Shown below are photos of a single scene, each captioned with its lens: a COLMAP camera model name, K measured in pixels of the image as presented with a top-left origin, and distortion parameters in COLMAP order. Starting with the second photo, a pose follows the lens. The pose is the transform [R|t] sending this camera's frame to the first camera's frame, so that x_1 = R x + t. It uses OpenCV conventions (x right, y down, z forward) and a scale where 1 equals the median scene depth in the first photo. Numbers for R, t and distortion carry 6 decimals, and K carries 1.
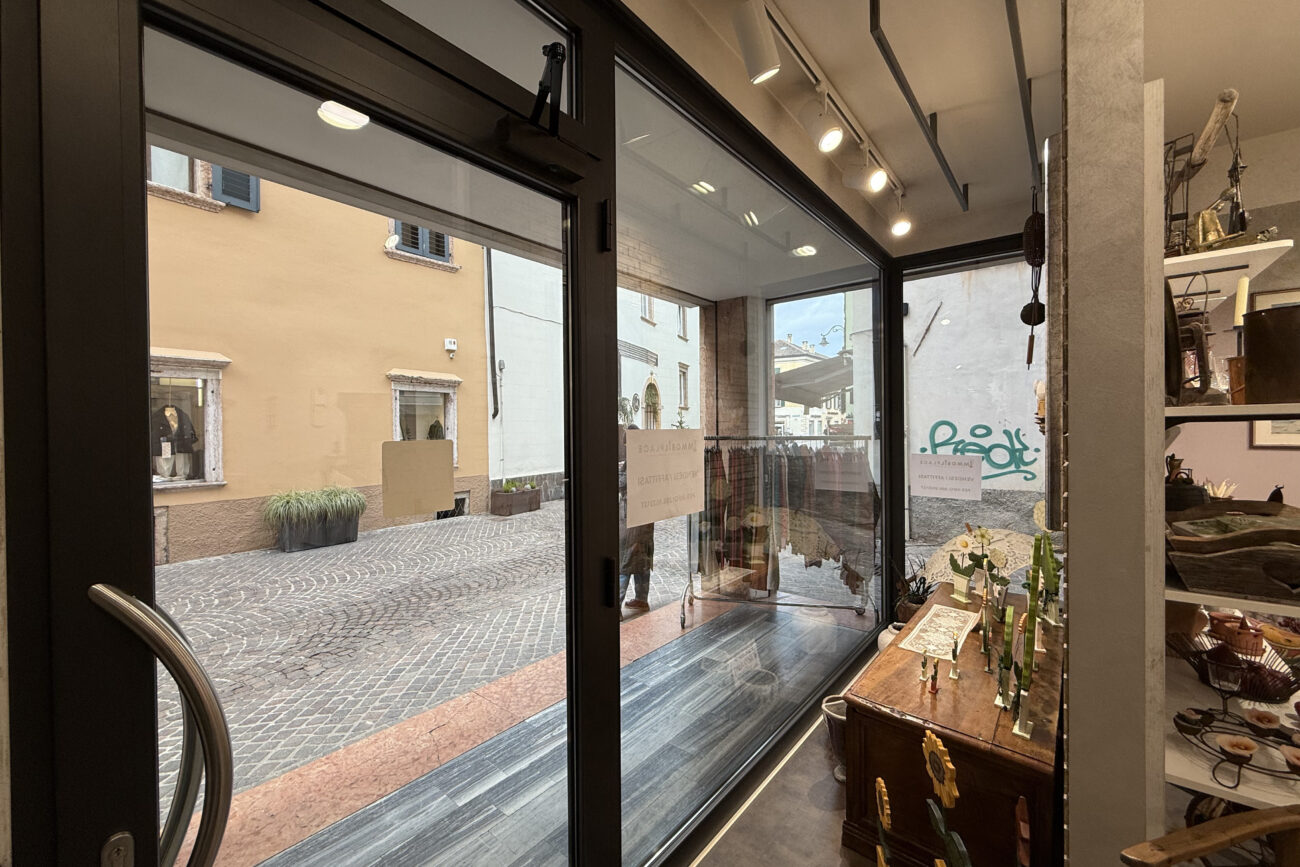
lens RADIAL K [[515.0, 0, 643.6], [0, 515.0, 433.6], [0, 0, 1]] dist [-0.000998, -0.000081]
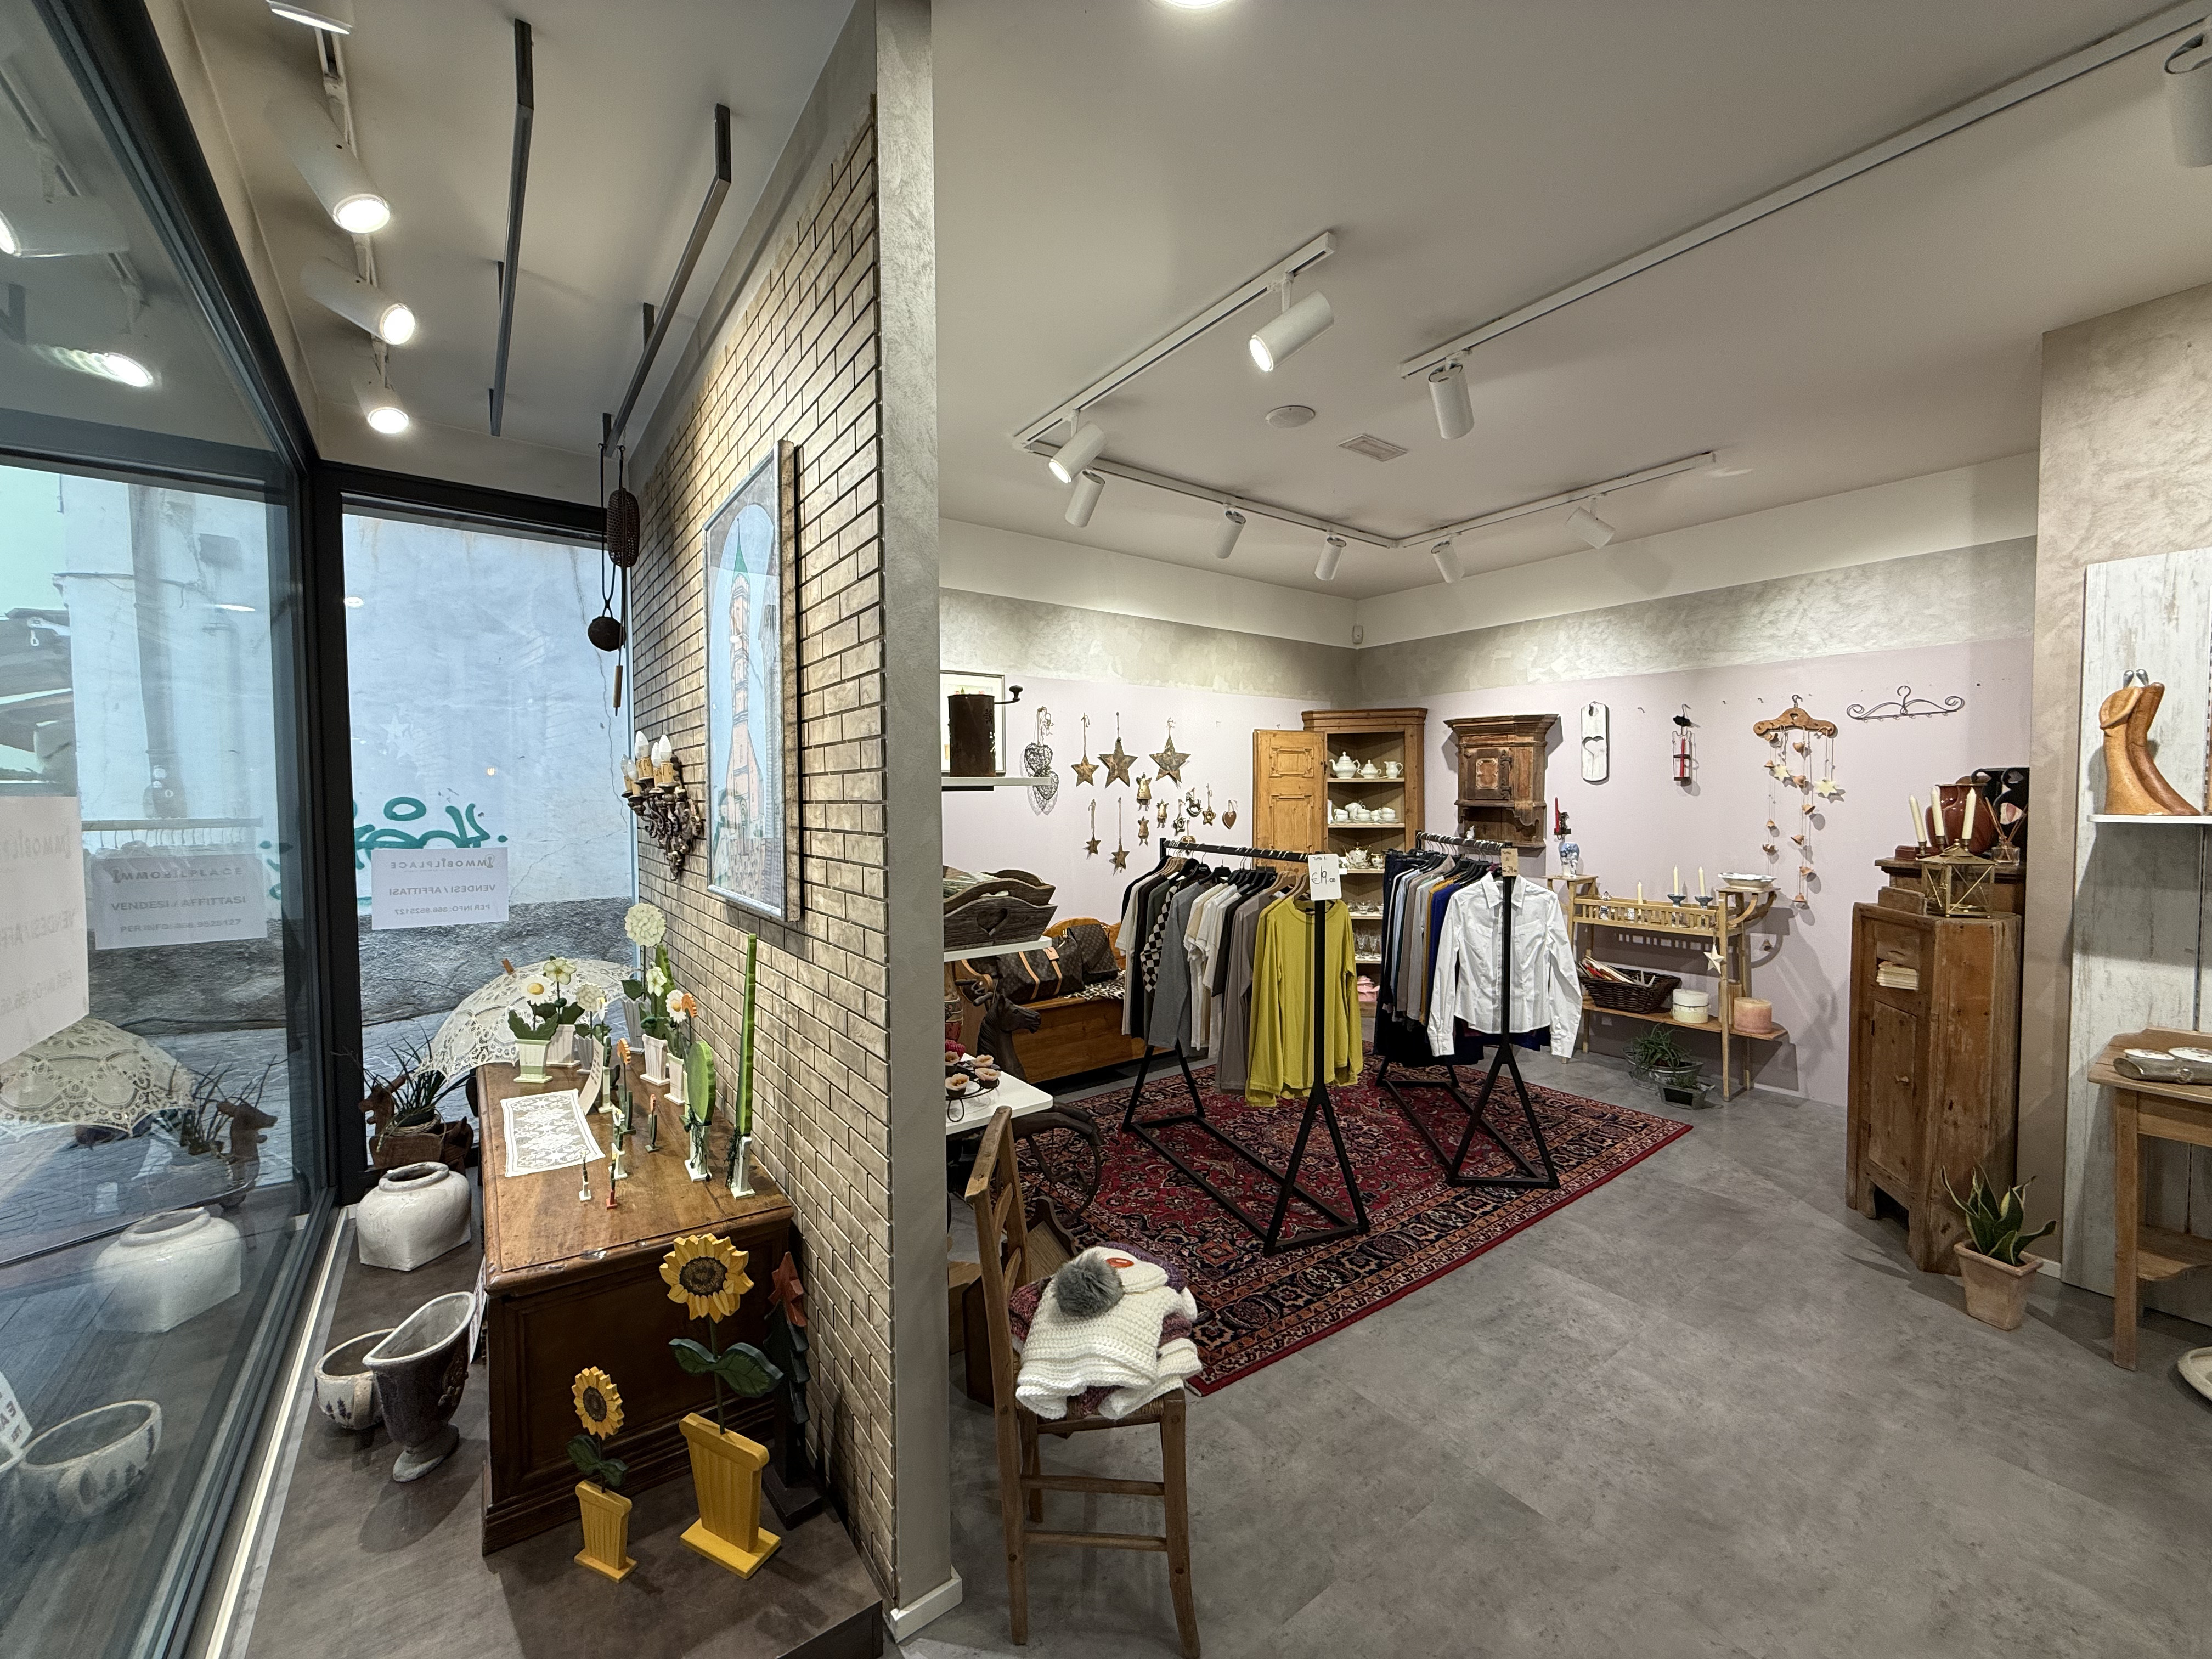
lens RADIAL K [[882.0, 0, 1104.3], [0, 882.0, 839.5], [0, 0, 1]] dist [-0.004407, -0.000234]
pose [[0.240818, -0.037528, 0.969845, -0.138252], [0.010150, 0.999295, 0.036147, 0.002353], [-0.970517, 0.001139, 0.241029, 0.051143]]
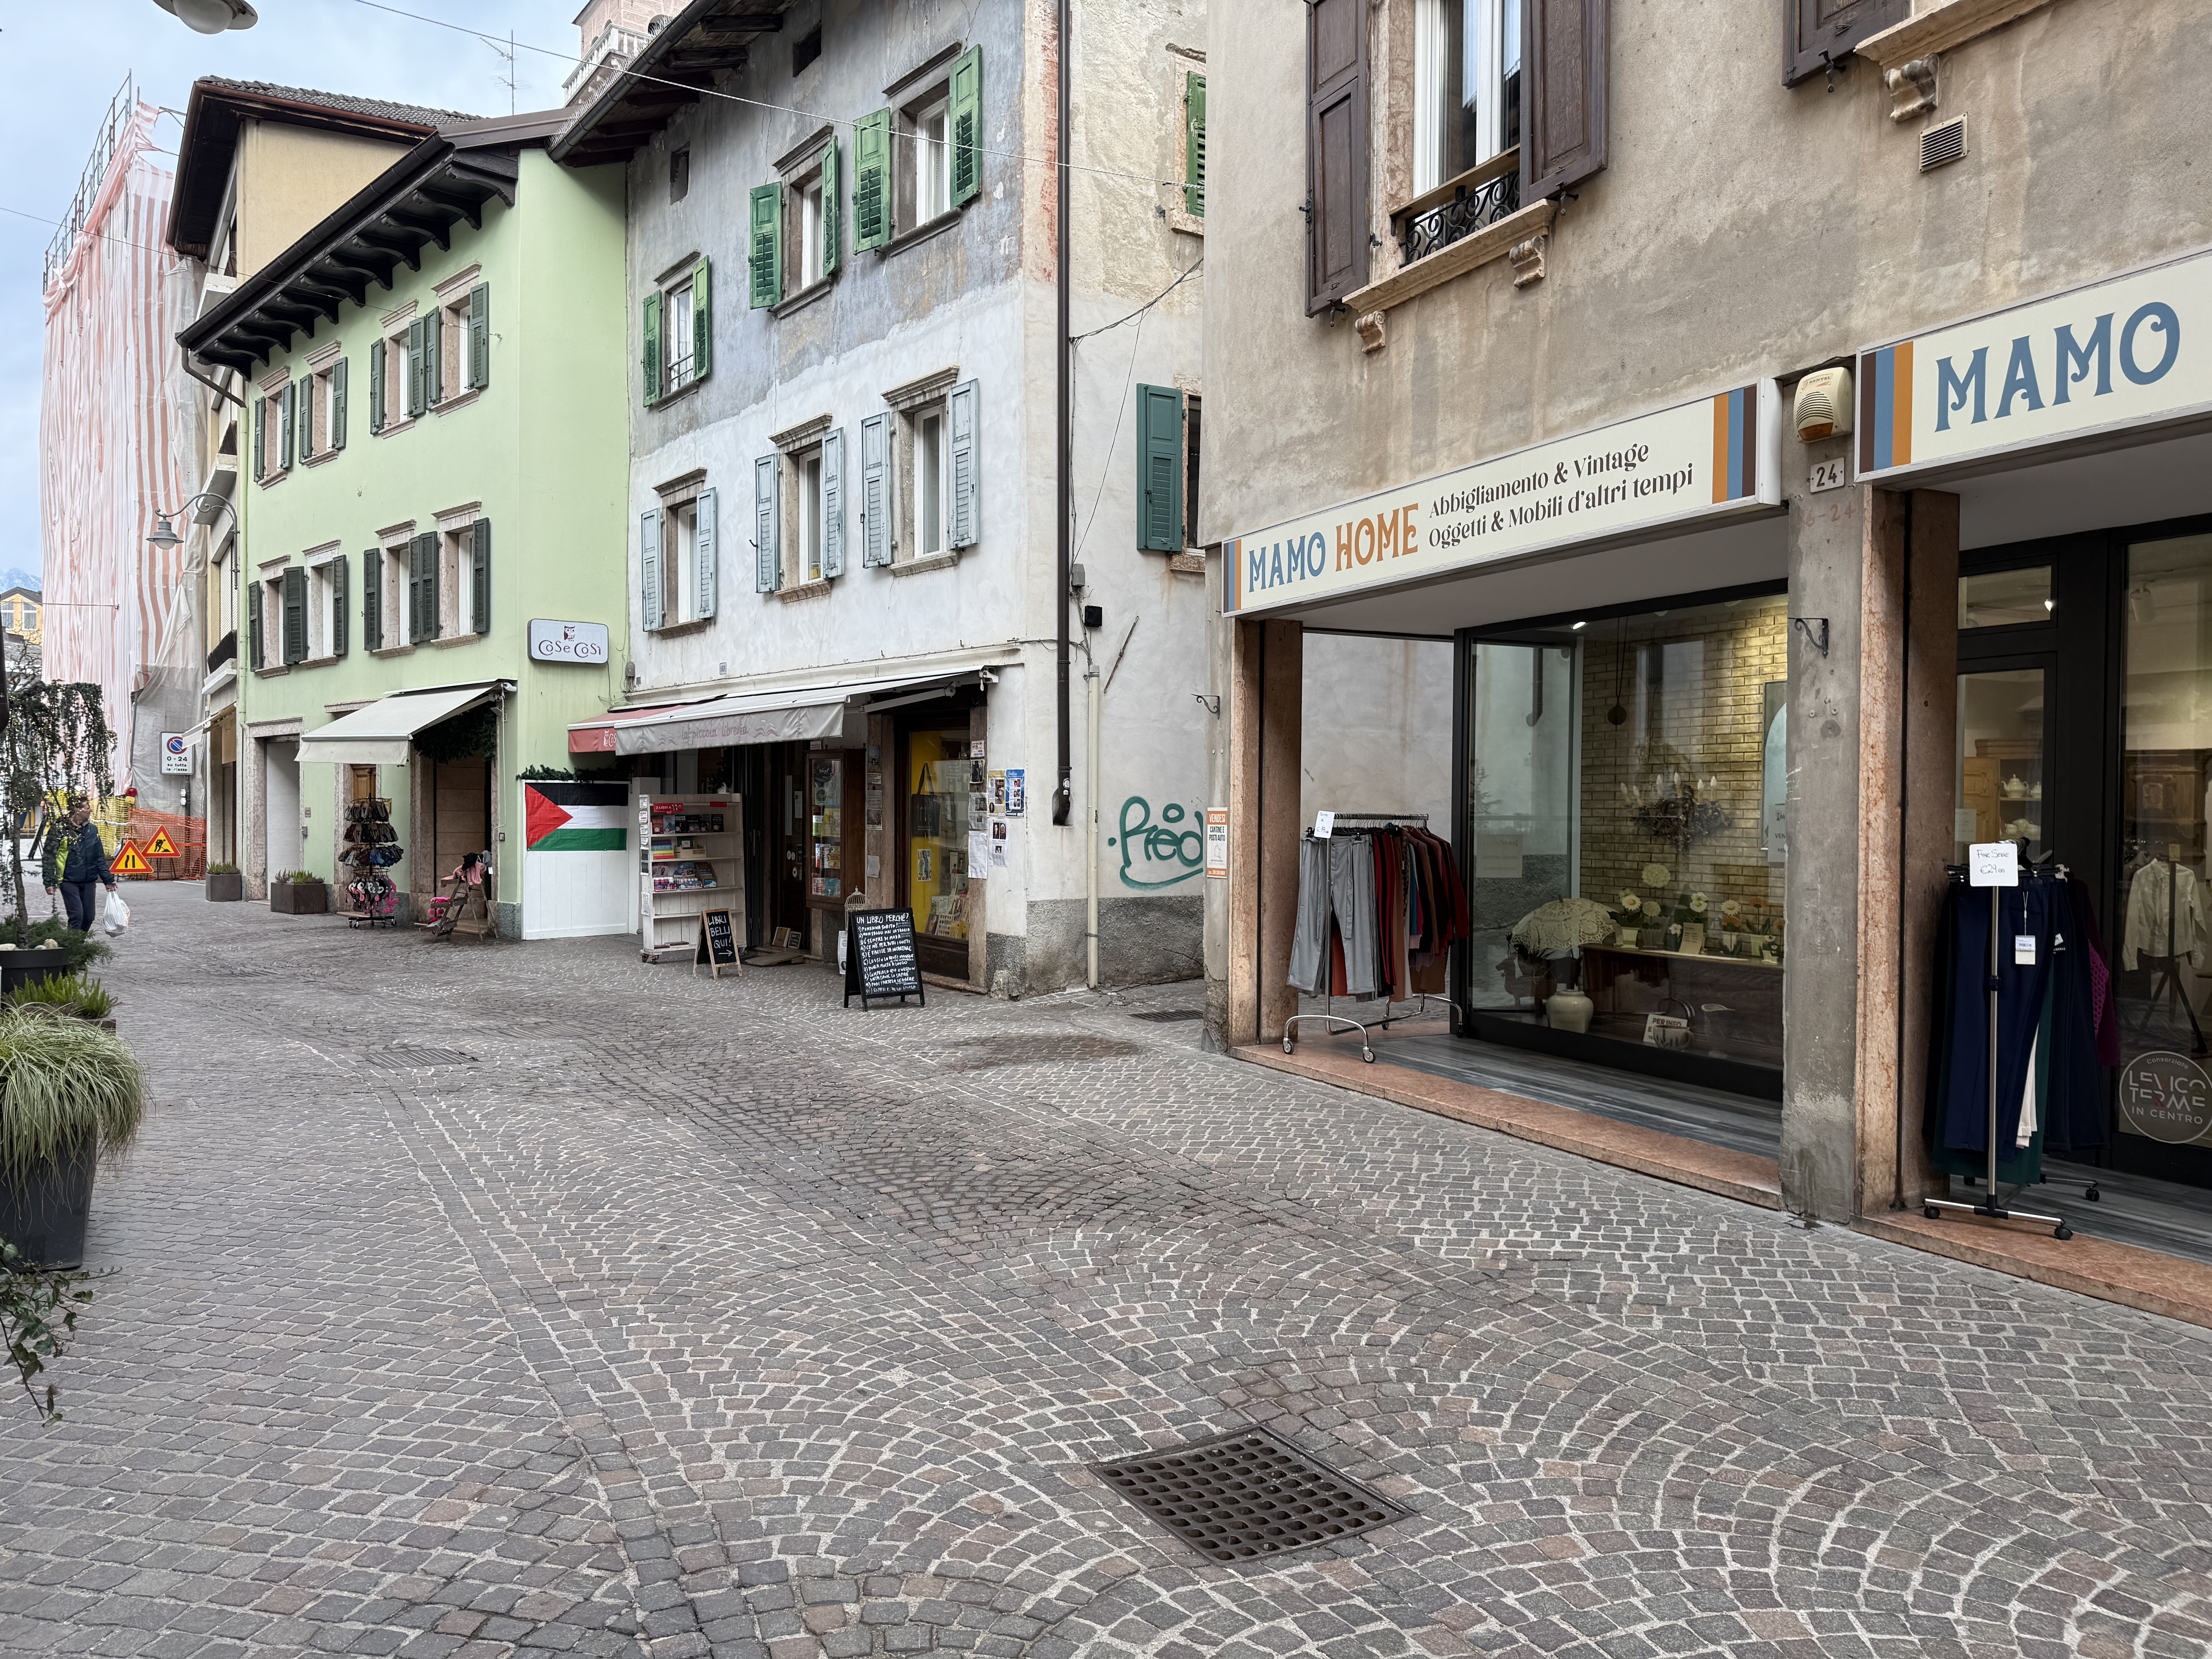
lens RADIAL K [[1541.5, 0, 1099.3], [0, 1541.5, 838.1], [0, 0, 1]] dist [0.067323, -0.077805]
pose [[0.397480, -0.002157, 0.917608, -1.980909], [-0.005361, 0.999975, 0.004672, 0.030694], [-0.917595, -0.006776, 0.397458, 0.418274]]
